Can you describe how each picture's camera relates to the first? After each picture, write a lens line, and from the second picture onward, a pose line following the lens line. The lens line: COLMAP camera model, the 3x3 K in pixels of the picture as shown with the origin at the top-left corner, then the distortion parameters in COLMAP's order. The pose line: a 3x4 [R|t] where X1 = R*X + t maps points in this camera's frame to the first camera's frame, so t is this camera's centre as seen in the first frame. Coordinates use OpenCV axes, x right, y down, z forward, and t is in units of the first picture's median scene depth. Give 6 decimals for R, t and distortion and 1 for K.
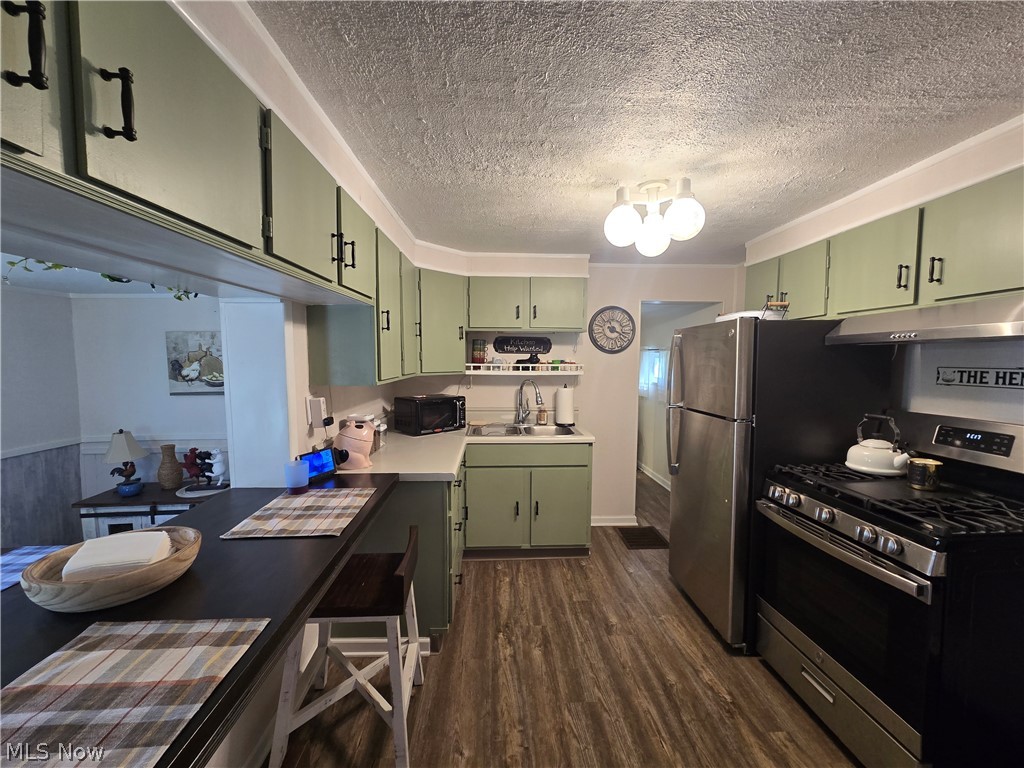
lens RADIAL K [[422.4, 0, 511.6], [0, 422.4, 389.6], [0, 0, 1]] dist [-0.001069, -0.000433]
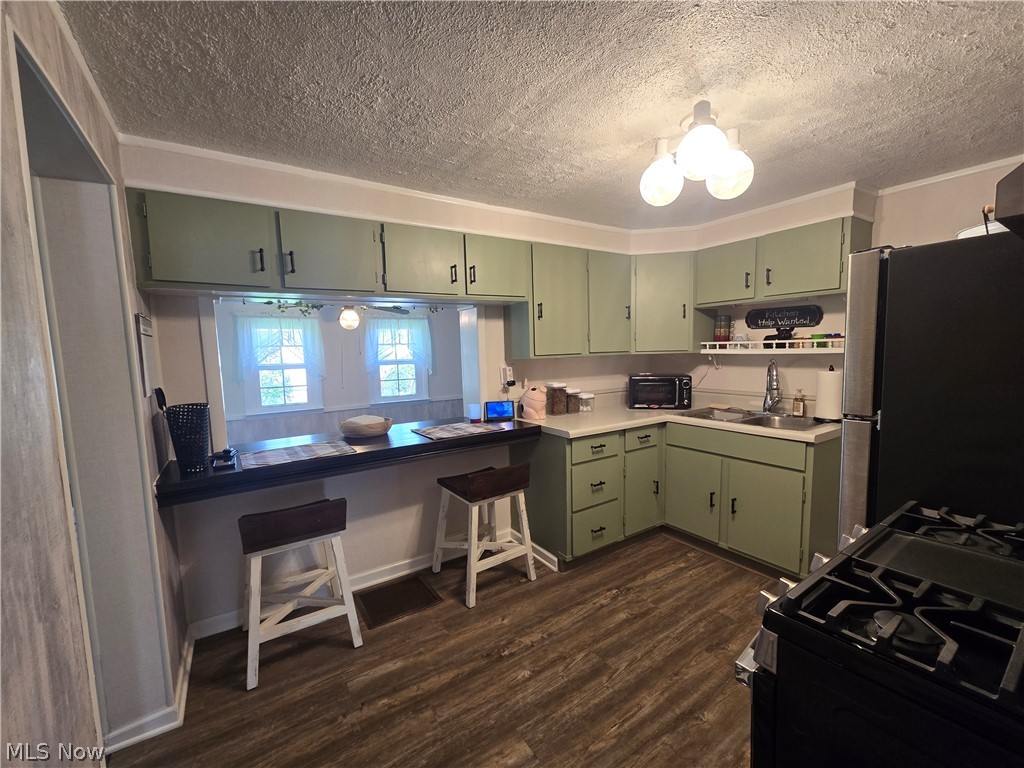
lens RADIAL K [[422.4, 0, 511.6], [0, 422.4, 389.6], [0, 0, 1]] dist [-0.001069, -0.000433]
pose [[0.510588, 0.065637, -0.857317, 0.776264], [-0.037947, 0.997831, 0.053795, 0.016597], [0.858988, 0.005065, 0.511971, 0.223321]]
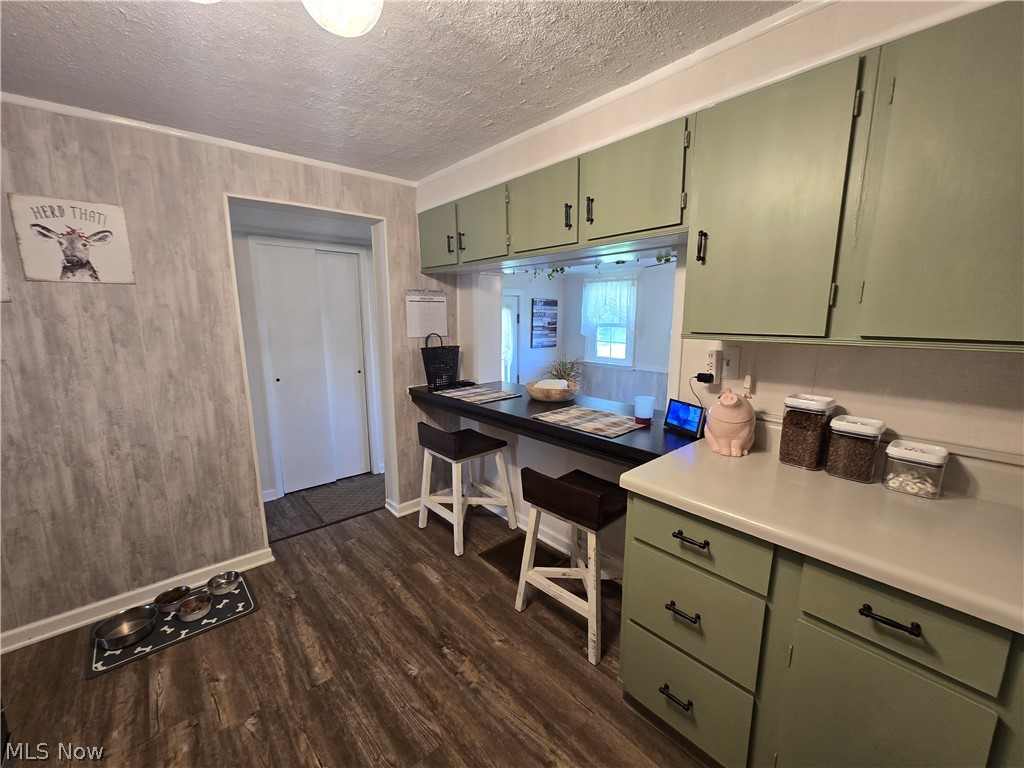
lens RADIAL K [[420.1, 0, 513.2], [0, 420.1, 395.9], [0, 0, 1]] dist [-0.000843, -0.000074]
pose [[-0.778125, 0.114061, -0.617666, 0.373559], [-0.056568, 0.966651, 0.249770, -0.074431], [0.625557, 0.229293, -0.745724, 1.291026]]
